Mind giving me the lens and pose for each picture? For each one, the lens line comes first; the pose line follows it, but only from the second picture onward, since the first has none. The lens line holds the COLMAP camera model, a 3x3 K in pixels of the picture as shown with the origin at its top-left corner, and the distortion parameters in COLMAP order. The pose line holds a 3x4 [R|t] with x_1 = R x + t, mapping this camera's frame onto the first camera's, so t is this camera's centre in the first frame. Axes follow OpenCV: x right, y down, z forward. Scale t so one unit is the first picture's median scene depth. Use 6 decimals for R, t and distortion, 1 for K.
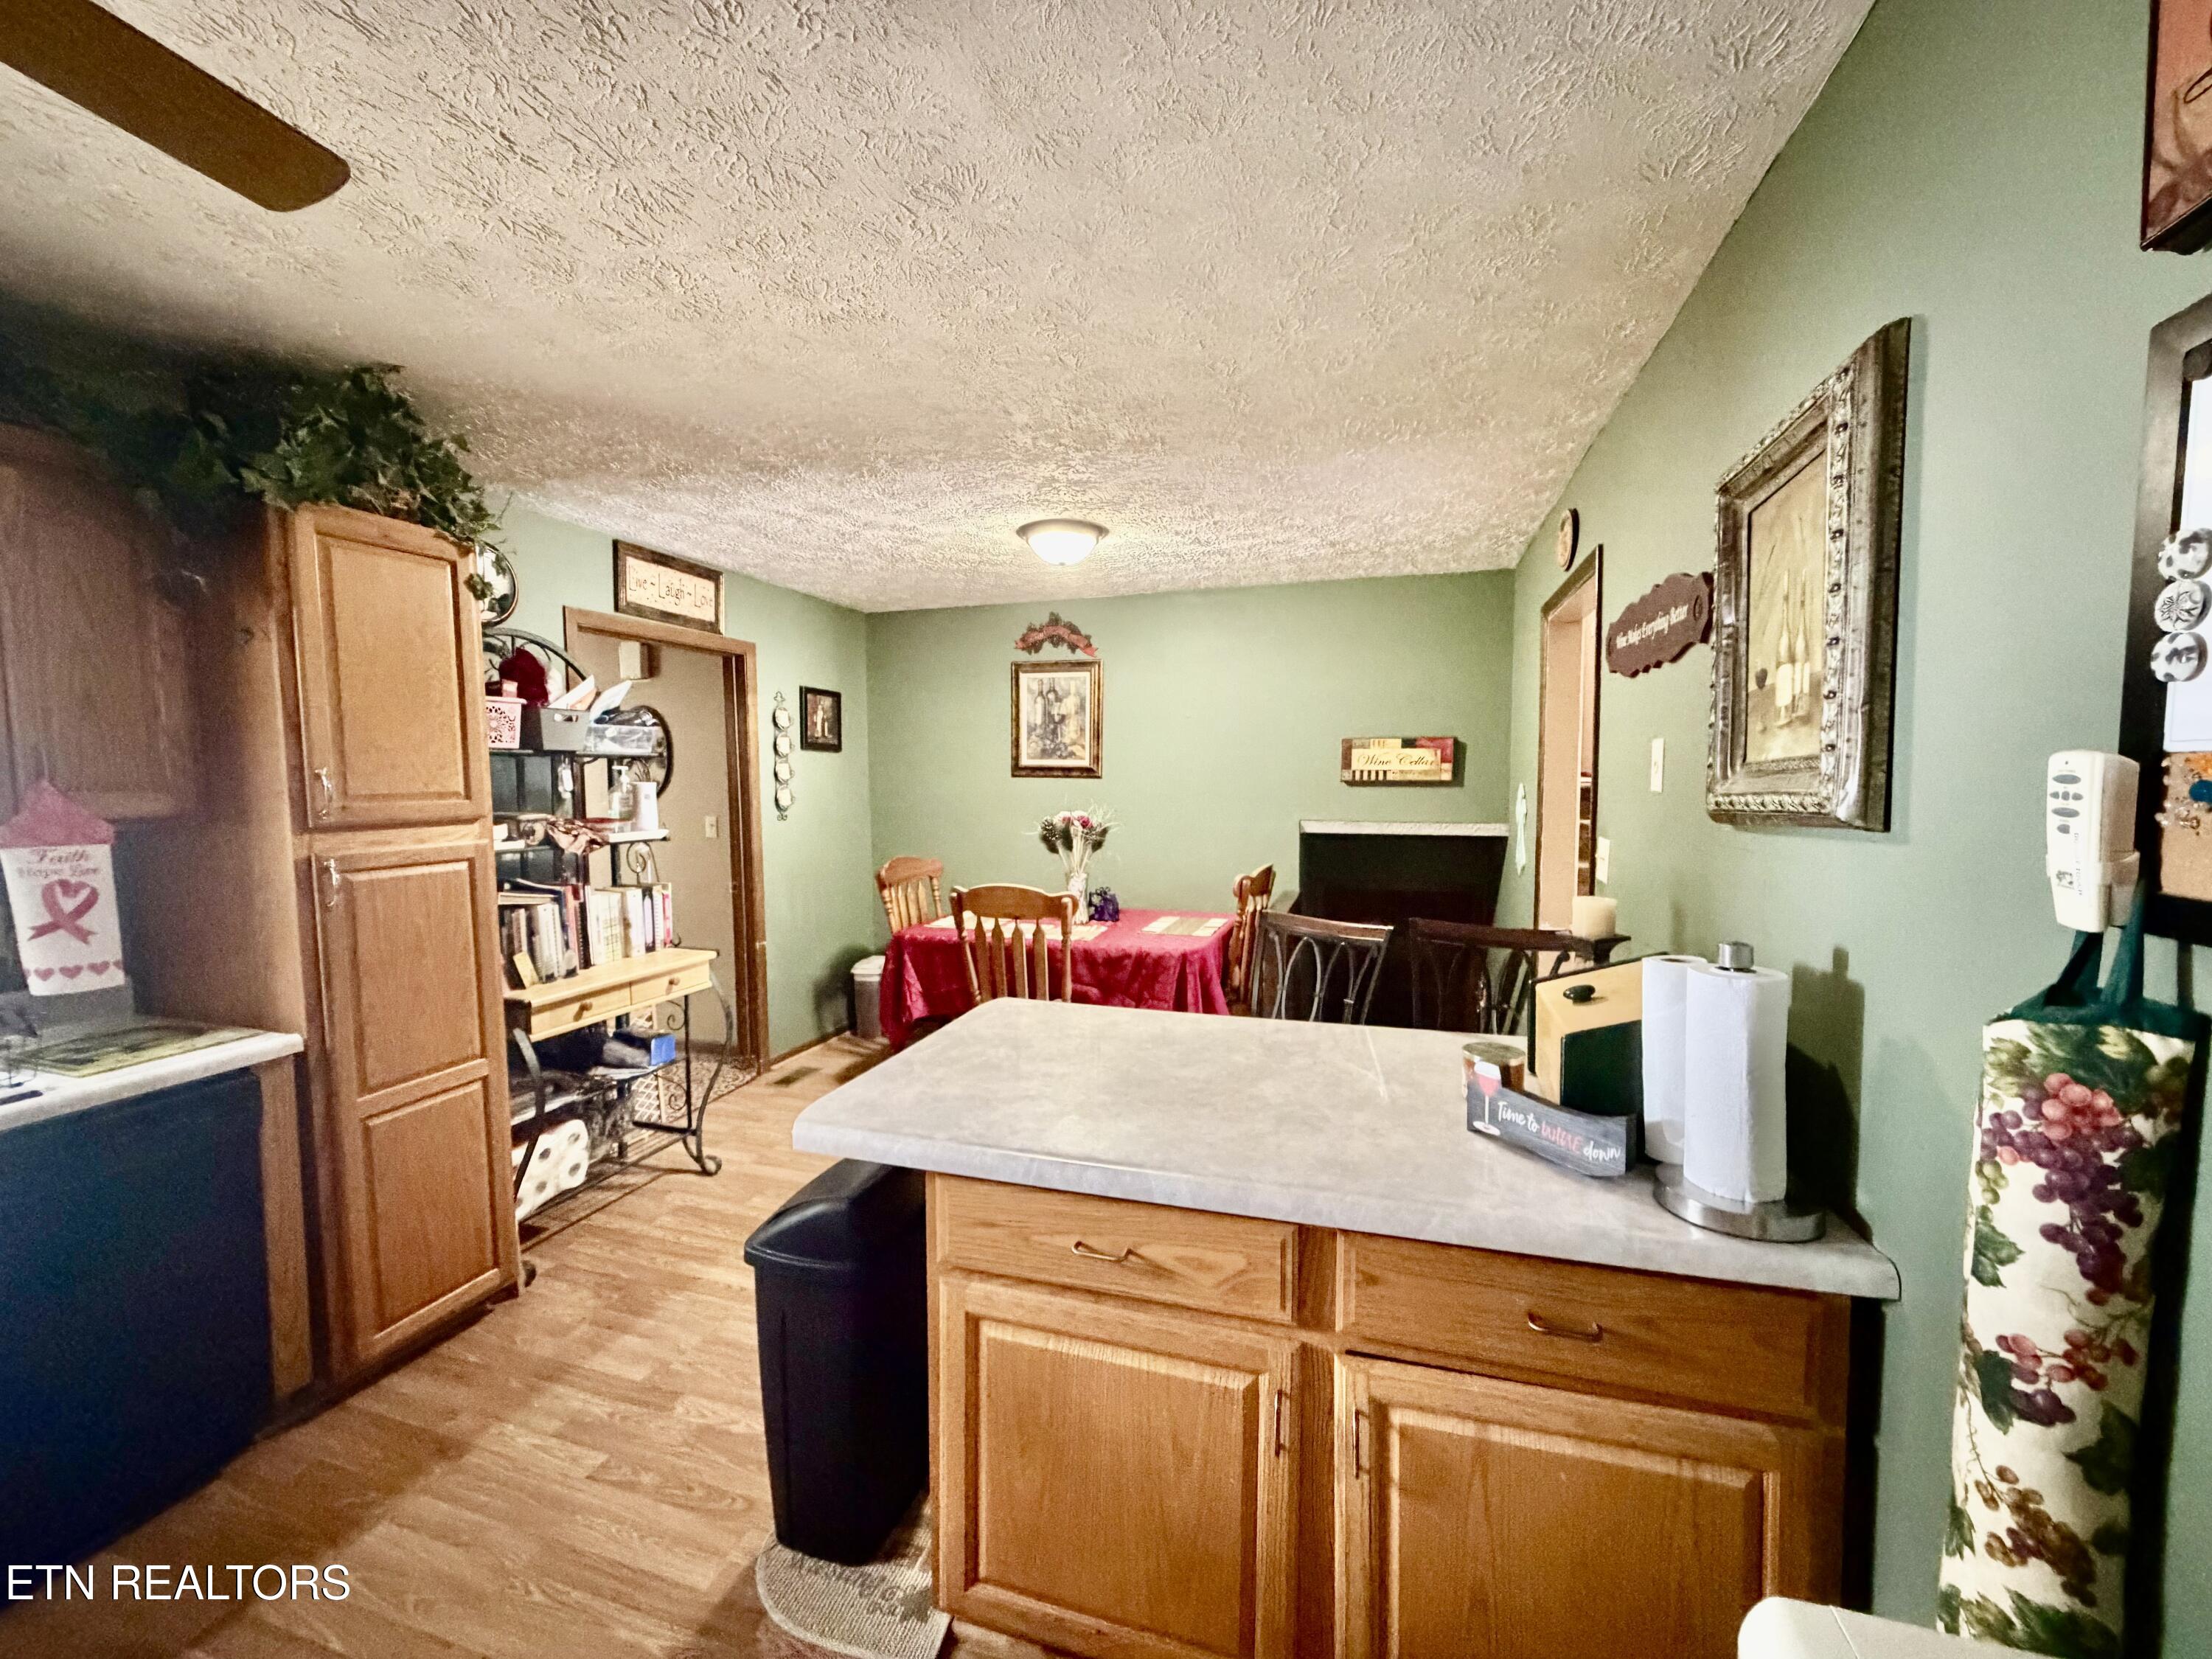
lens RADIAL K [[875.9, 0, 1104.4], [0, 875.9, 829.8], [0, 0, 1]] dist [0.002033, 0.000162]
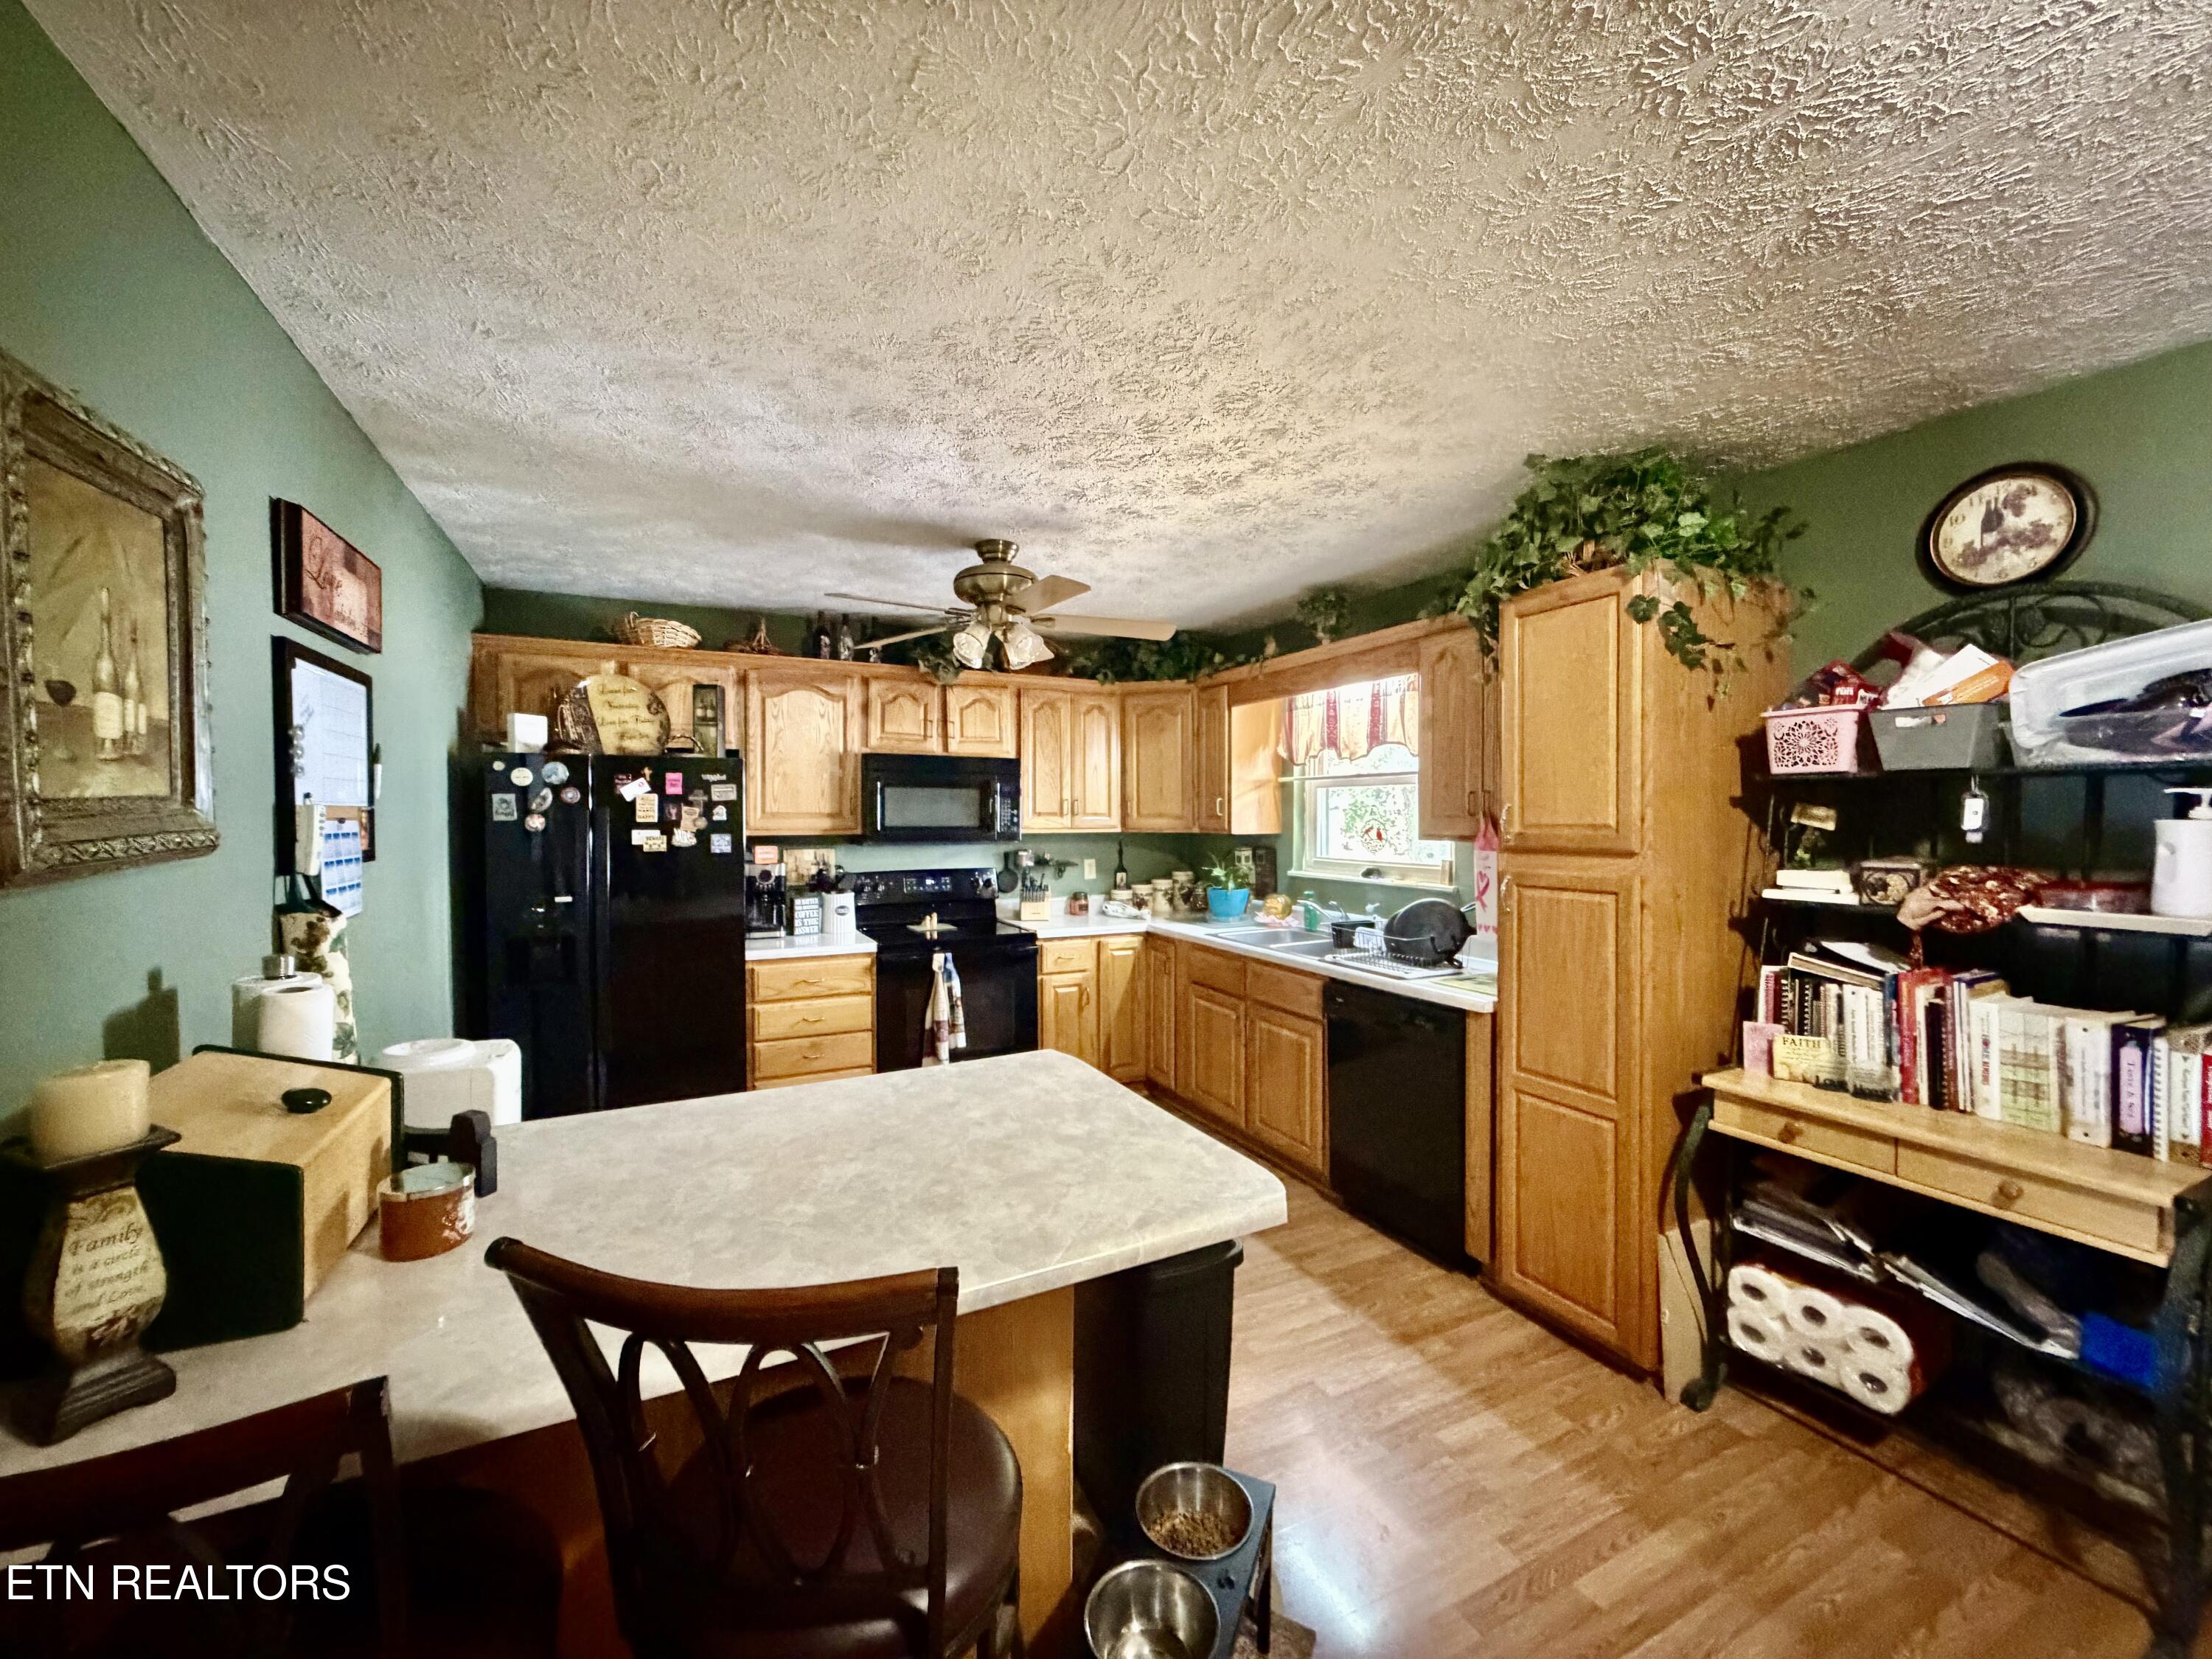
lens RADIAL K [[878.5, 0, 1099.7], [0, 878.5, 833.6], [0, 0, 1]] dist [0.001547, -0.000645]
pose [[-0.718550, 0.022198, -0.695120, 0.387166], [-0.038587, 0.996678, 0.071716, -0.084869], [0.694404, 0.078354, -0.715307, 1.358625]]
